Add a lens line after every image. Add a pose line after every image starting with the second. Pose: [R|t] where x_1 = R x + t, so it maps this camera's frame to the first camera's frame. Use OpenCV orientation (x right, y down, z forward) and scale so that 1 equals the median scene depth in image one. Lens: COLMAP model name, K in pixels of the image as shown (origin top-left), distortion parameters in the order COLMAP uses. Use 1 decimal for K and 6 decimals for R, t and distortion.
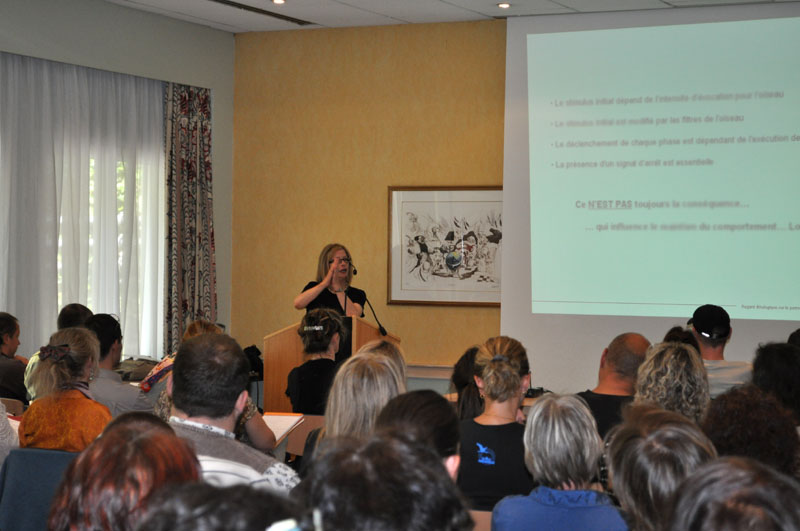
lens RADIAL K [[1659.1, 0, 400.0], [0, 1659.1, 265.5], [0, 0, 1]] dist [0.033011, -0.328425]
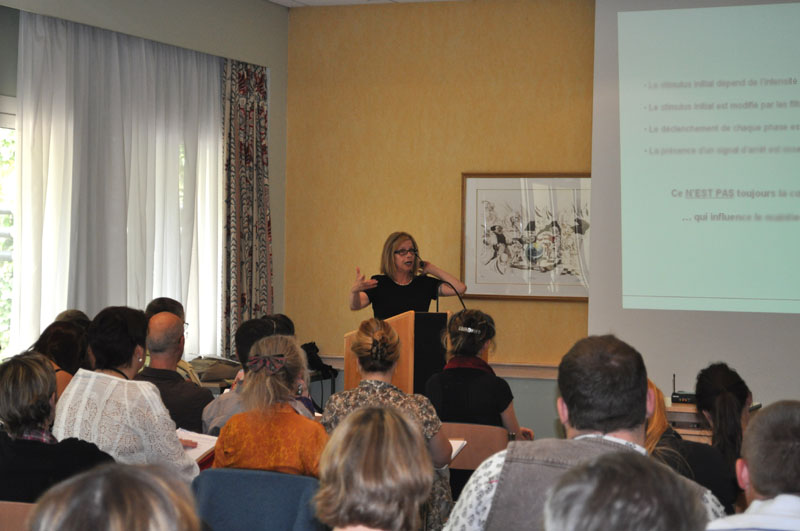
lens RADIAL K [[1659.1, 0, 400.0], [0, 1659.1, 265.5], [0, 0, 1]] dist [0.033011, -0.328425]
pose [[0.997532, 0.002248, 0.070177, -0.107926], [-0.002746, 0.999972, 0.006992, -0.001807], [-0.070159, -0.007167, 0.997510, 0.066974]]
